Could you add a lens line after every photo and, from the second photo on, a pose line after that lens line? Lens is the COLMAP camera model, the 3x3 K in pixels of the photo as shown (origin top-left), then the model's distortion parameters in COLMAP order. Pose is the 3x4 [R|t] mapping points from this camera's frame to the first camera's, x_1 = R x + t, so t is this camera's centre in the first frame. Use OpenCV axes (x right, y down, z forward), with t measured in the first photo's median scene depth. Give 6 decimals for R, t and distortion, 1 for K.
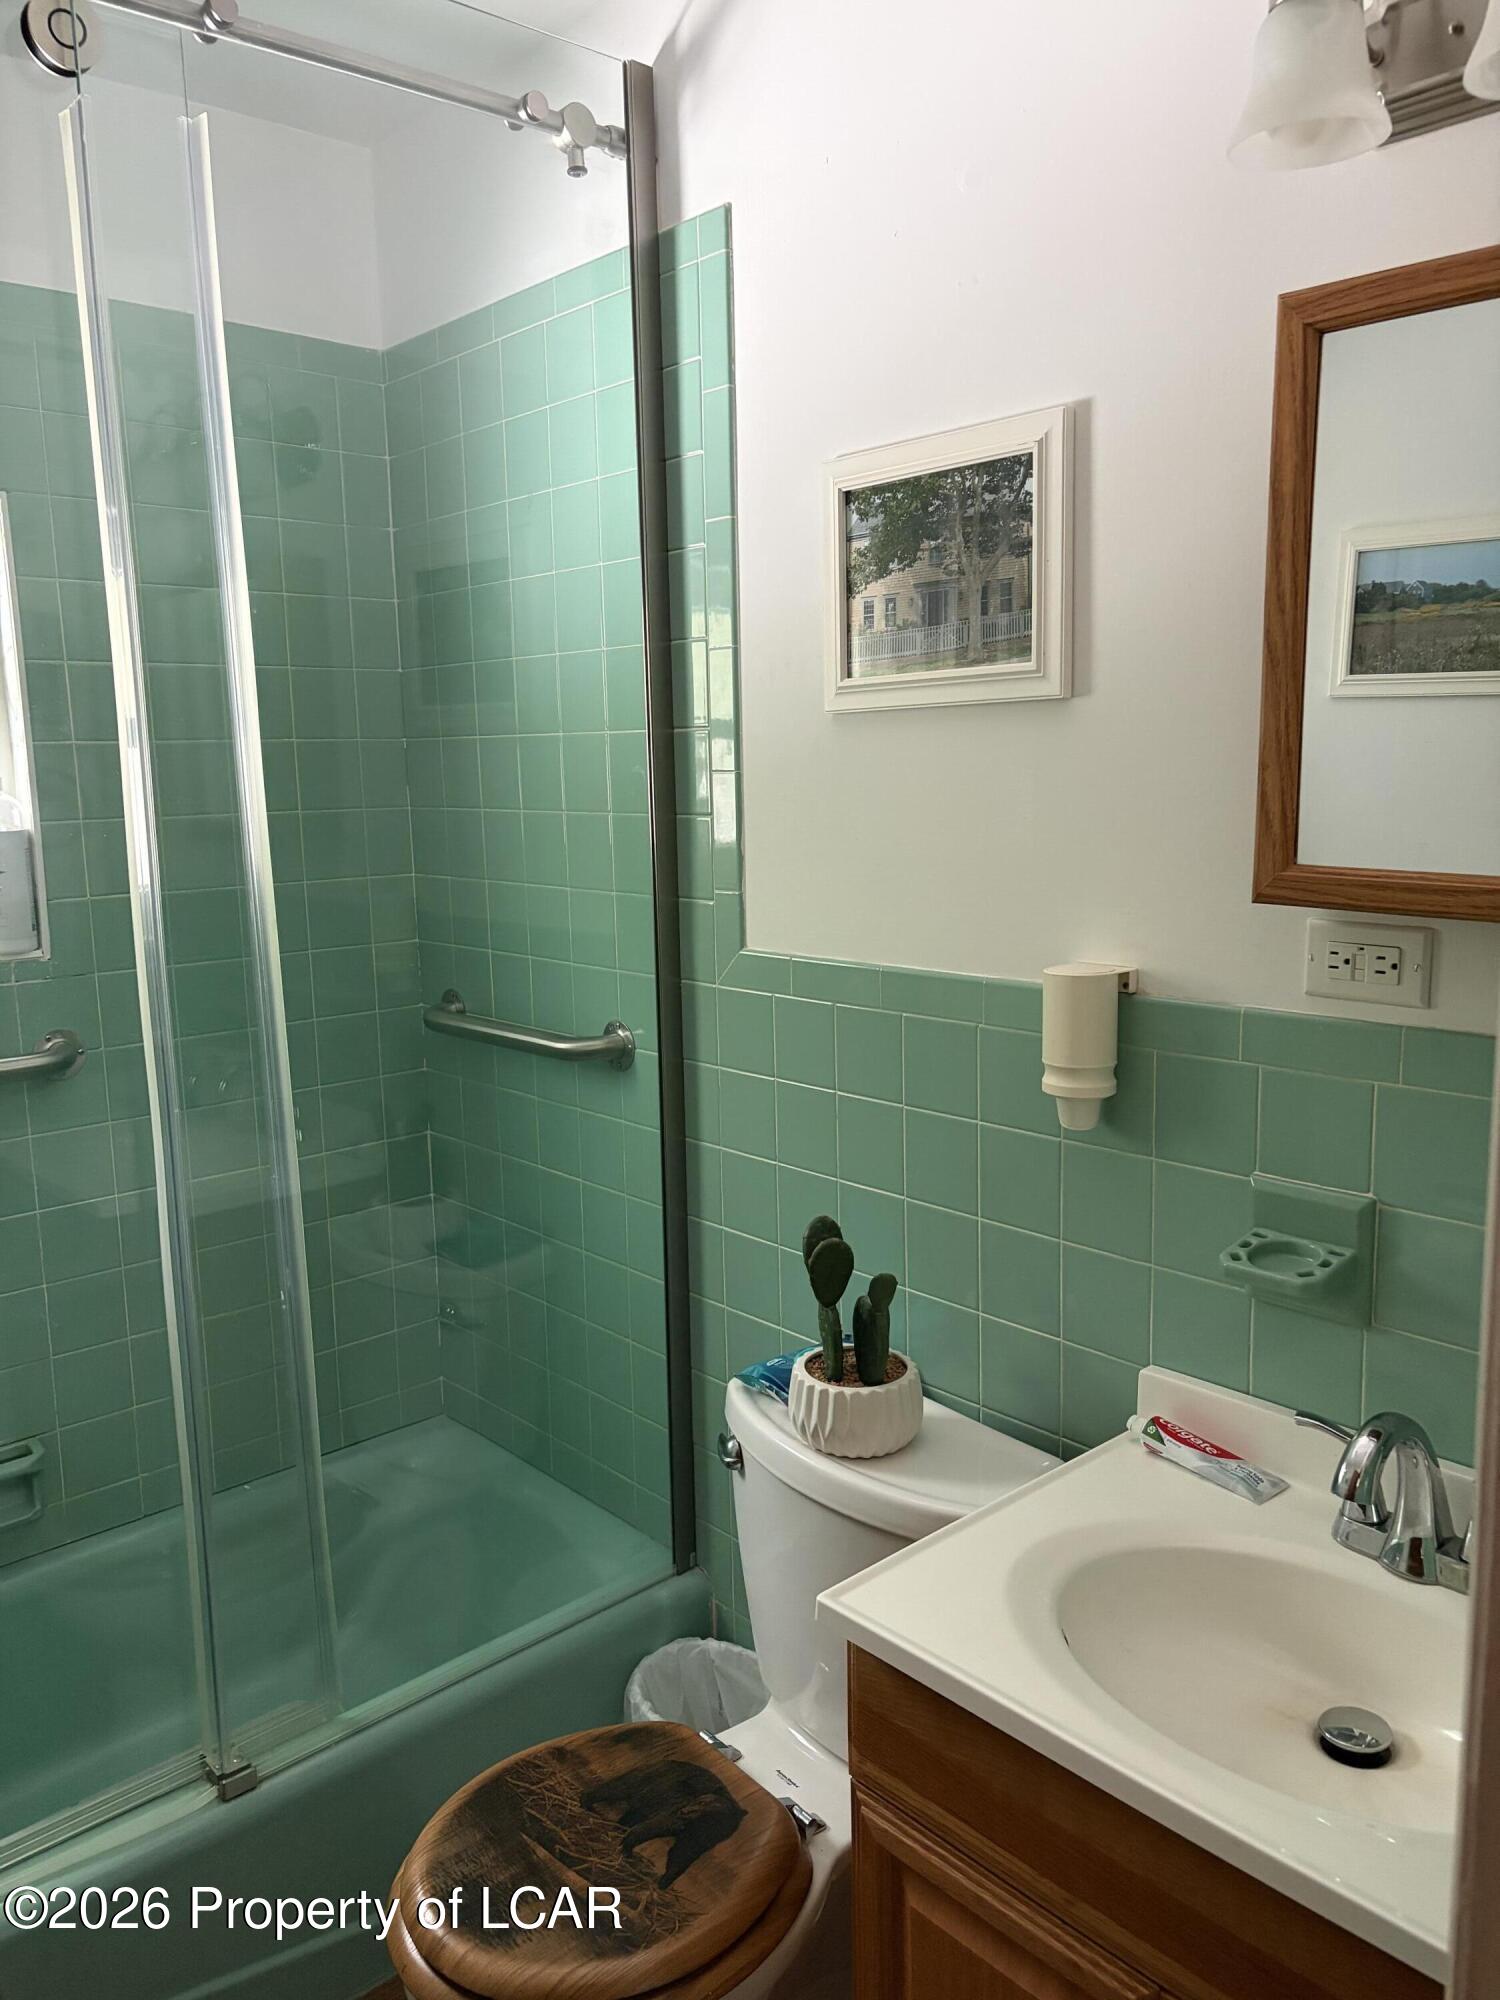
lens RADIAL K [[1510.5, 0, 742.4], [0, 1510.5, 1007.9], [0, 0, 1]] dist [0.042893, -0.048666]
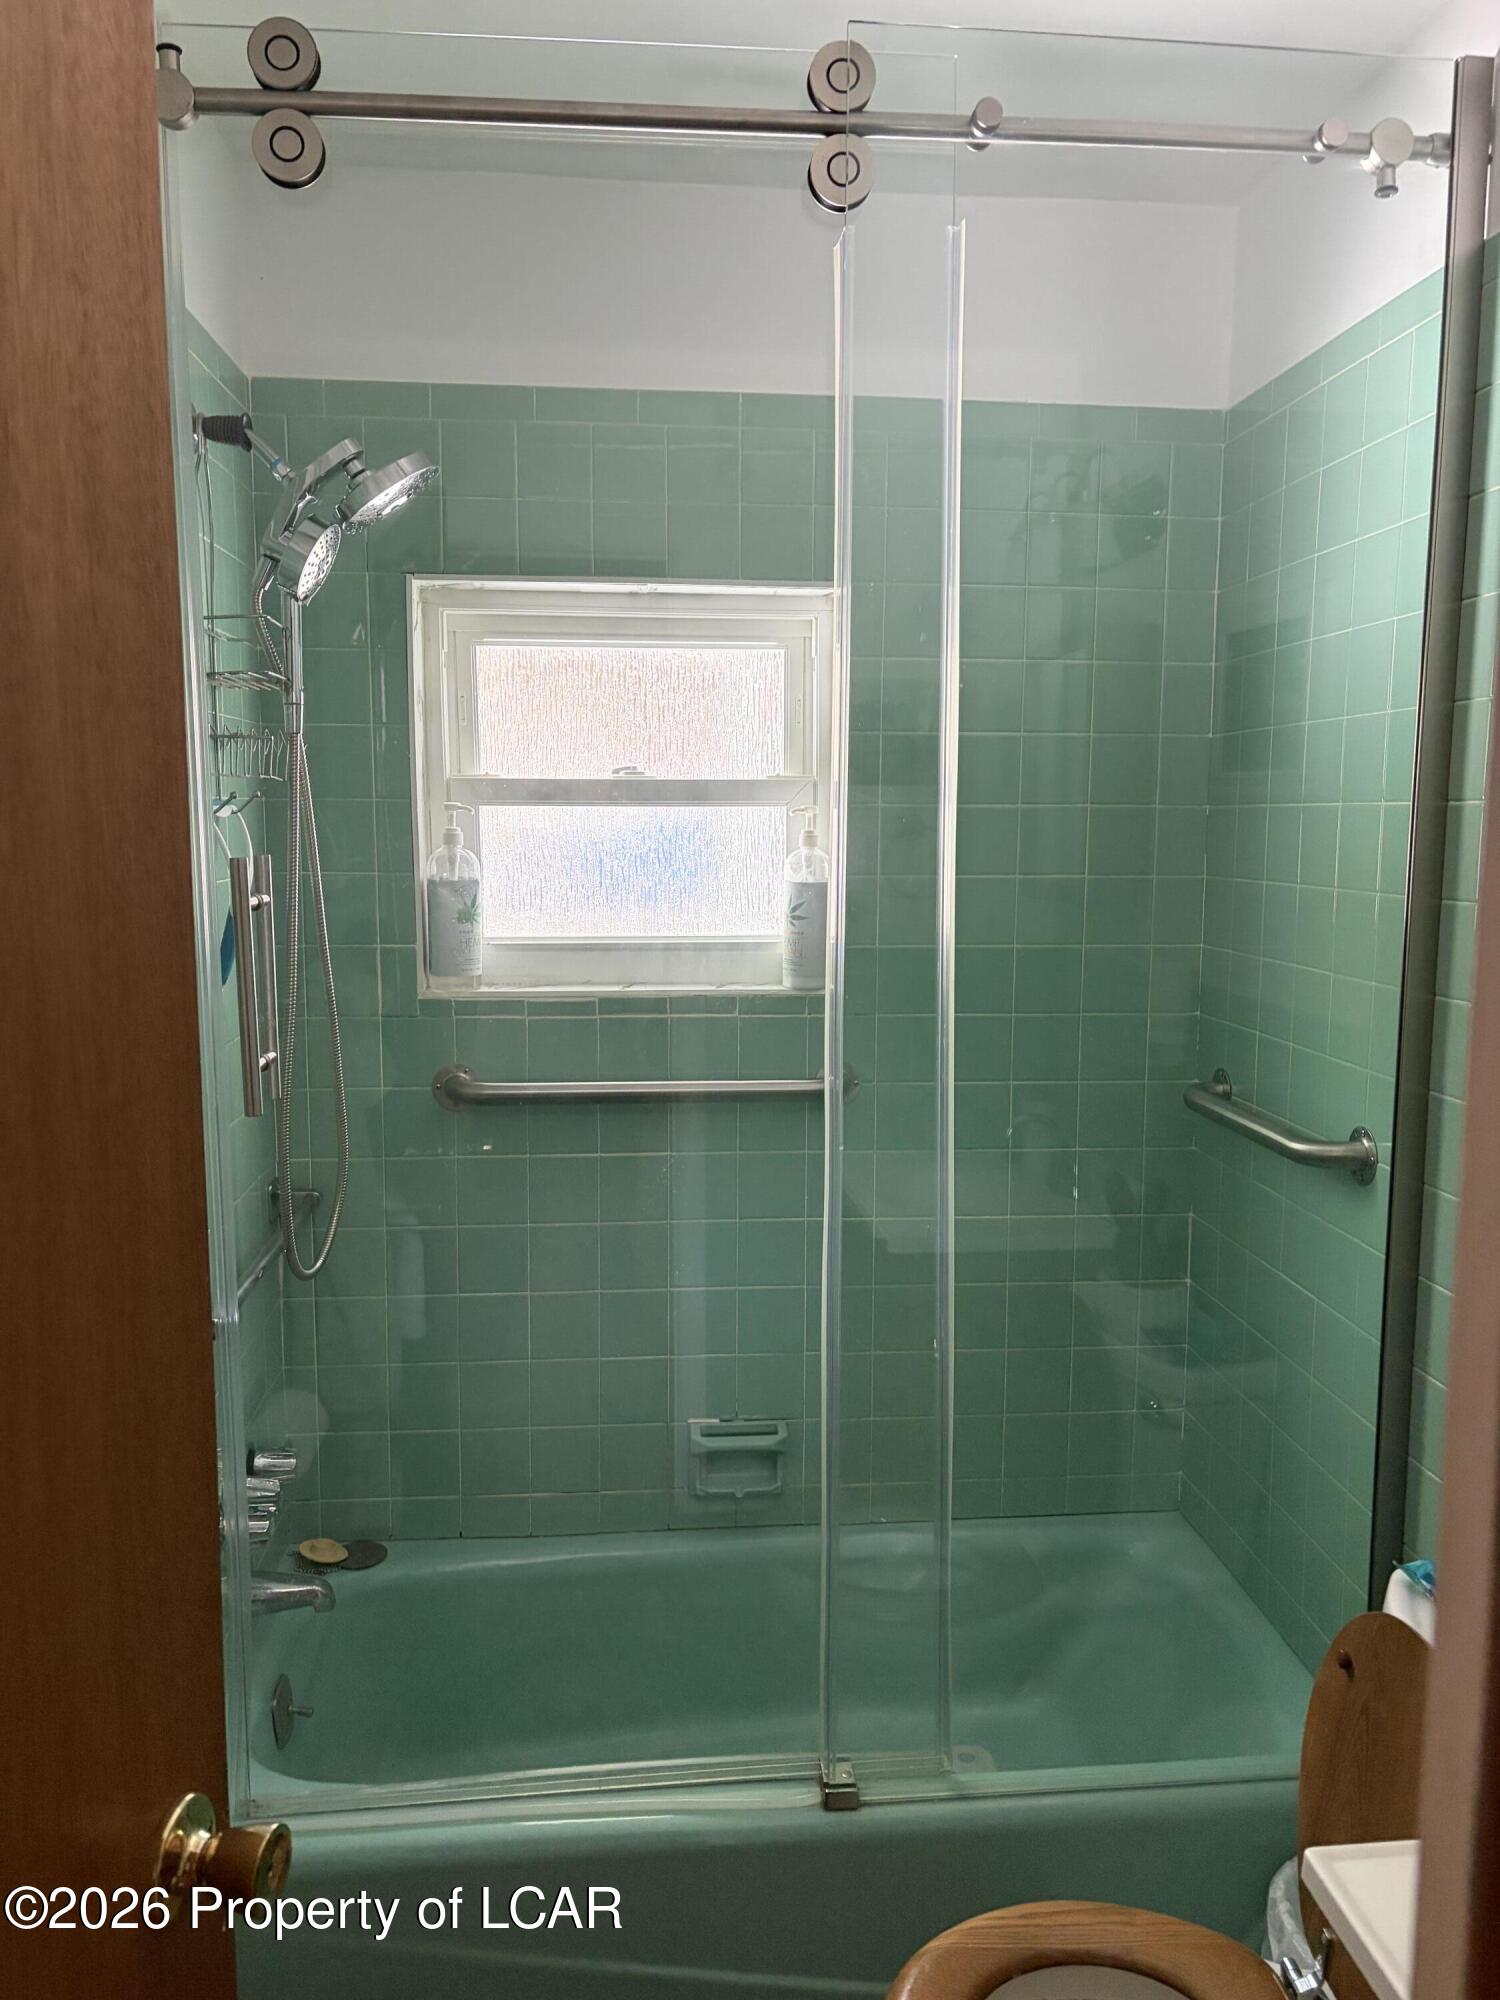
lens RADIAL K [[1510.5, 0, 748.8], [0, 1510.5, 1011.8], [0, 0, 1]] dist [0.042893, -0.048666]
pose [[0.806968, 0.103238, -0.581501, 0.161895], [-0.122867, 0.992407, 0.005682, -0.023443], [0.577673, 0.066863, 0.813526, 0.074647]]
